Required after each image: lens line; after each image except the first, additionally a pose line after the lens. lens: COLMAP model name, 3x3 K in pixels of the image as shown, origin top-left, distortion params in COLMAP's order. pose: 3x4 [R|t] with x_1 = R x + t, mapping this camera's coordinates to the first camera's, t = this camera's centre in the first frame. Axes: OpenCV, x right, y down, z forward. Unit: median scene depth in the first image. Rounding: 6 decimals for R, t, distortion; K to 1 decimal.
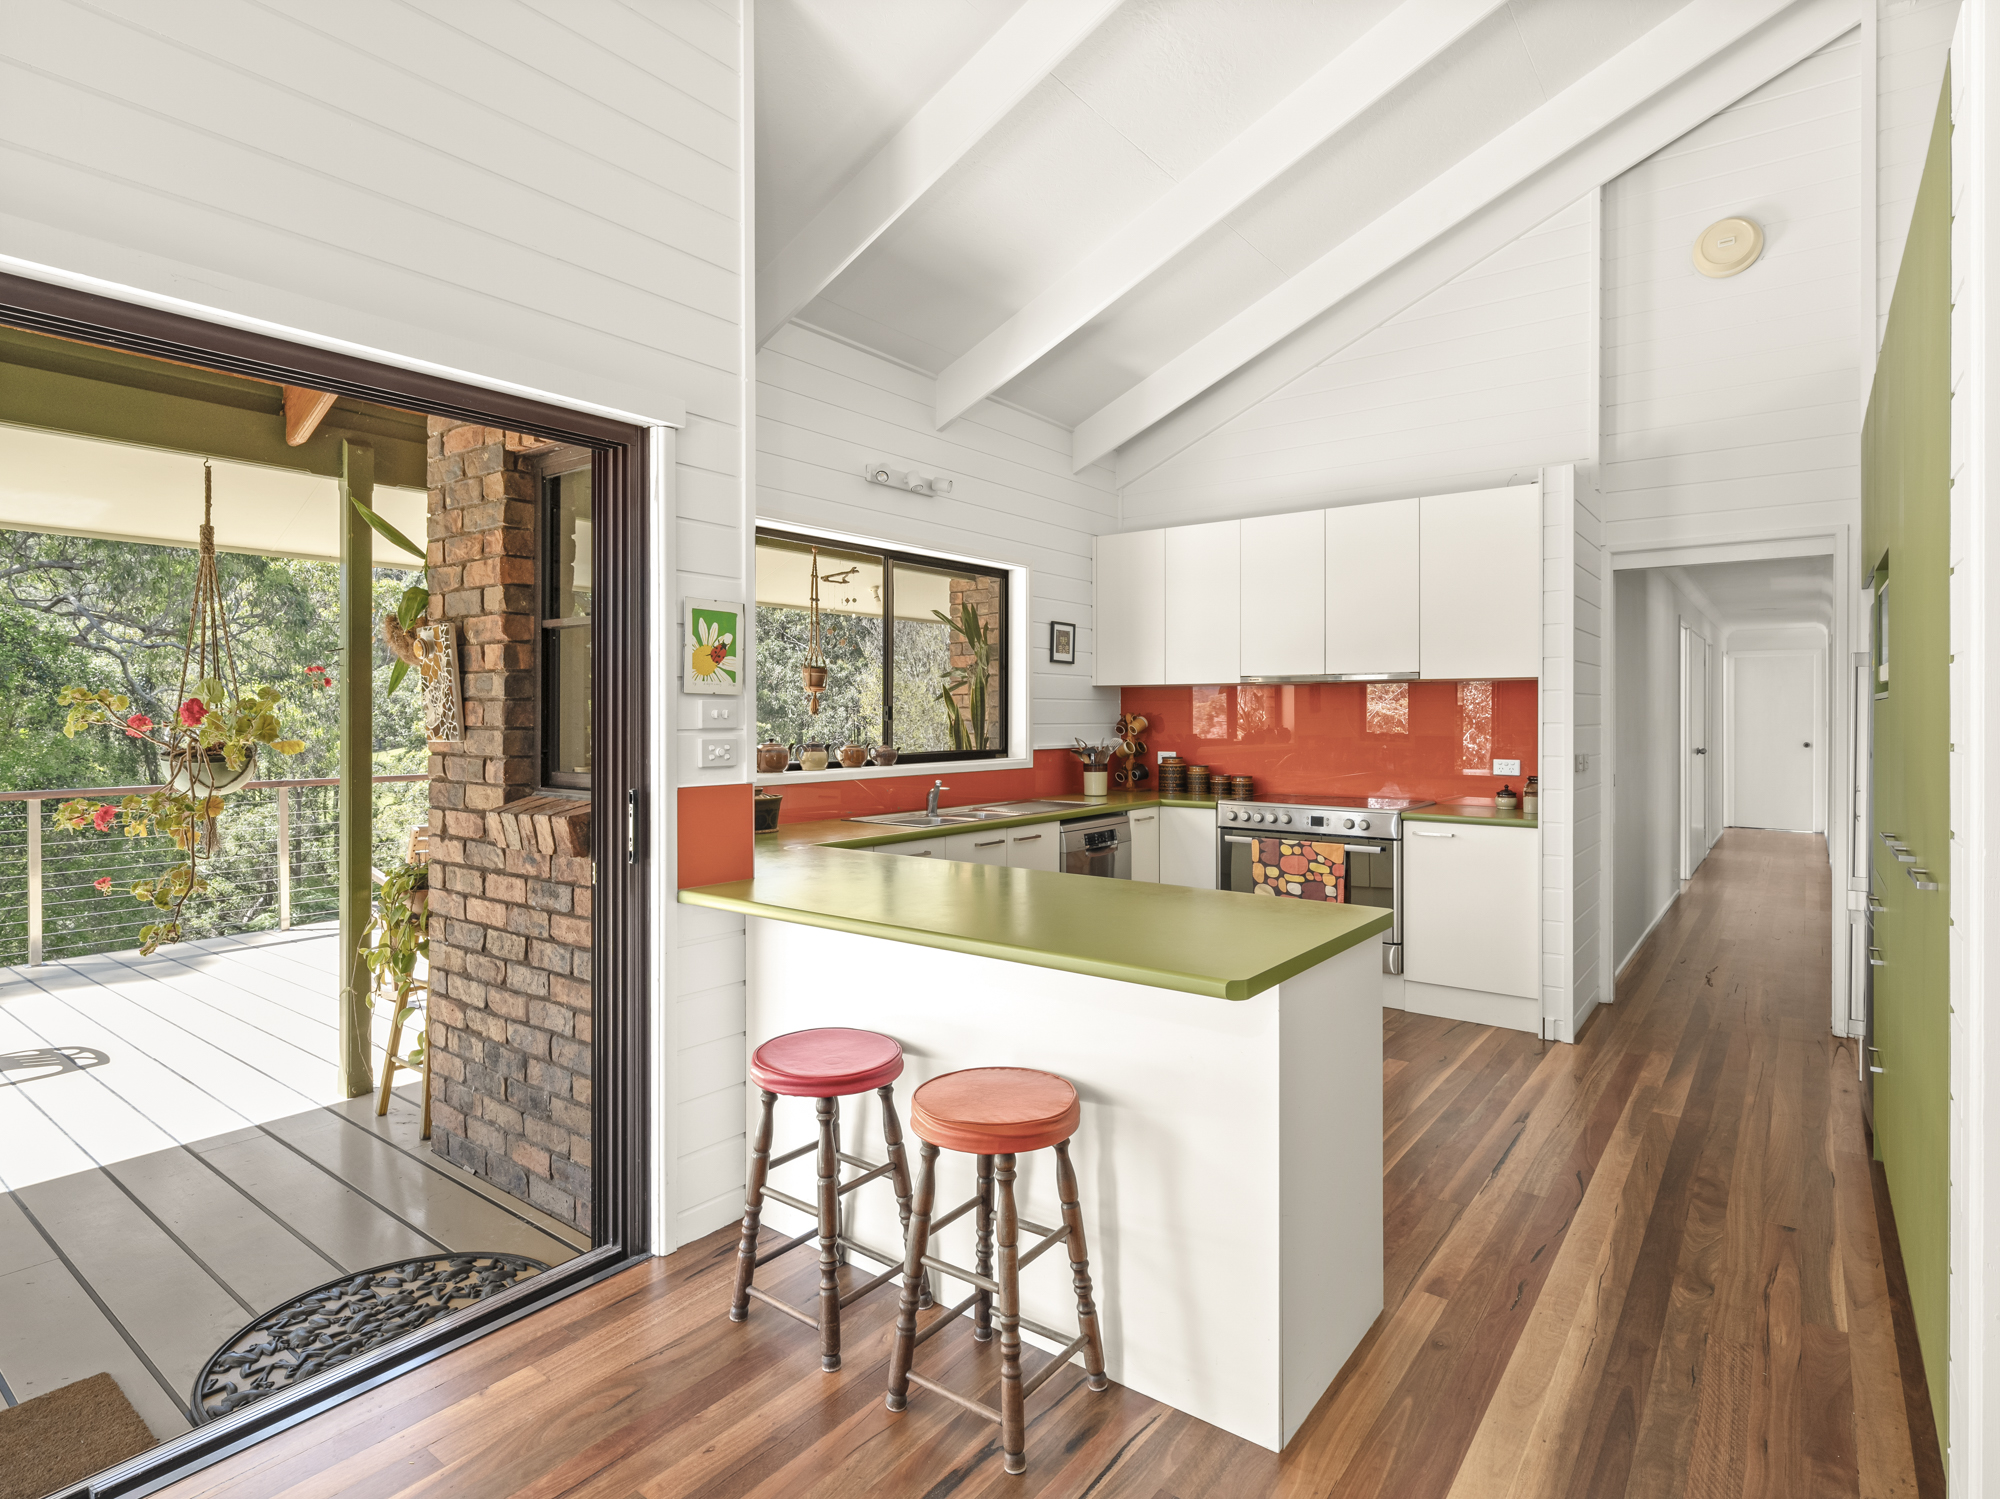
lens RADIAL K [[1050.7, 0, 999.7], [0, 1050.7, 739.2], [0, 0, 1]] dist [0.000362, 0.000006]
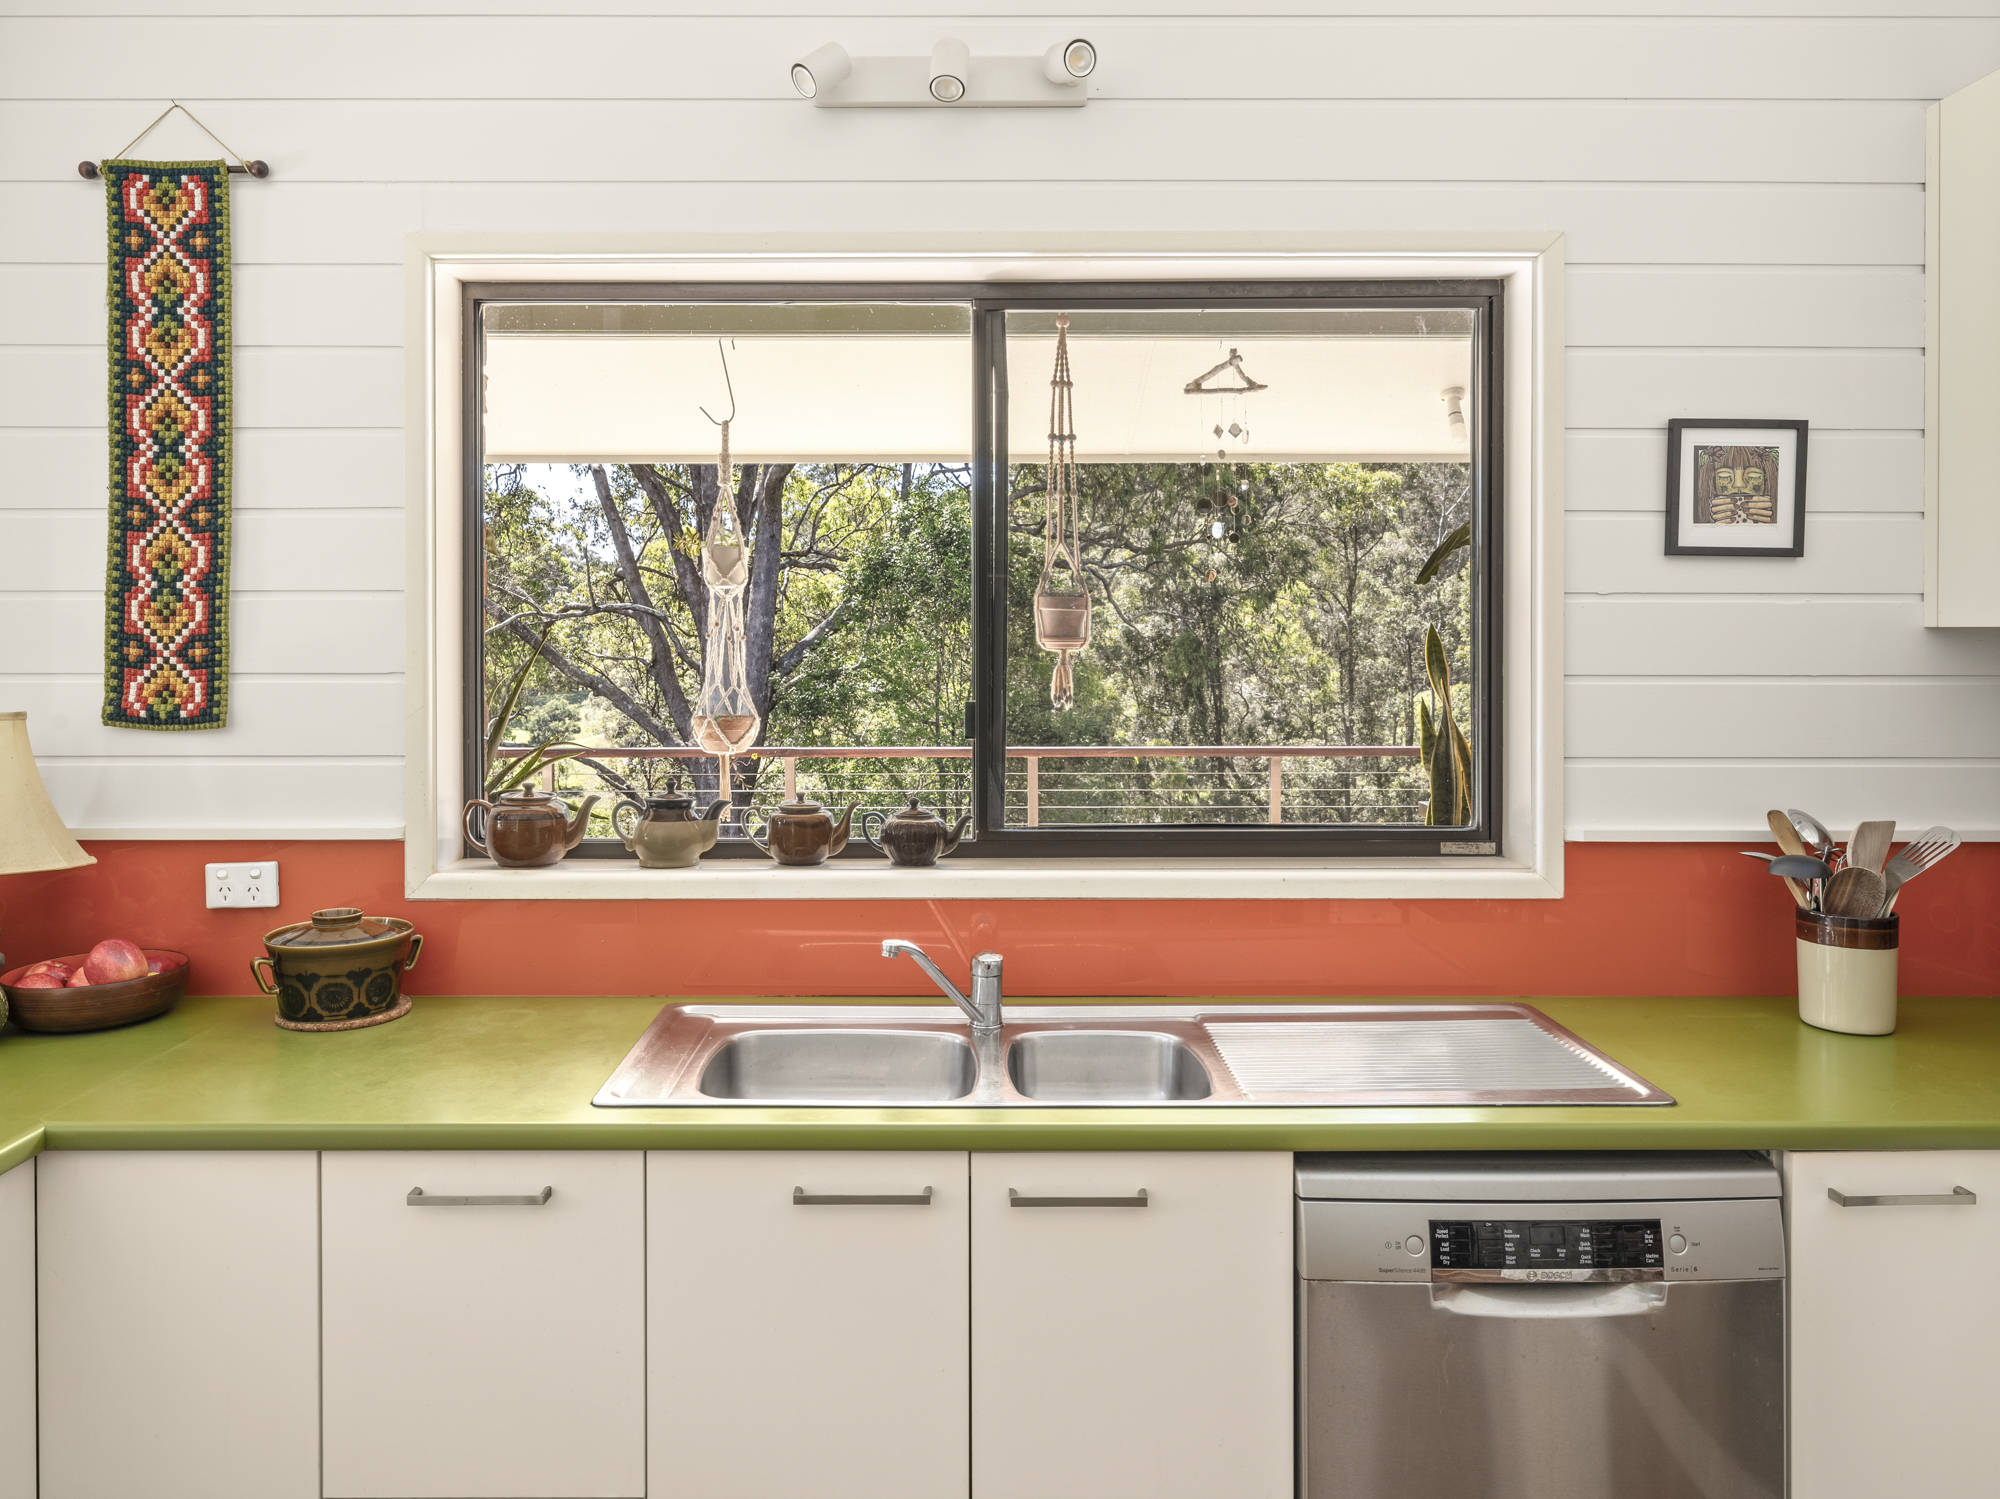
lens RADIAL K [[1217.5, 0, 987.4], [0, 1217.5, 674.9], [0, 0, 1]] dist [0.002278, 0.000694]
pose [[0.608586, -0.007109, -0.793456, 0.207928], [-0.023955, 0.999339, -0.027327, -0.024397], [0.793126, 0.035638, 0.608014, 0.631234]]
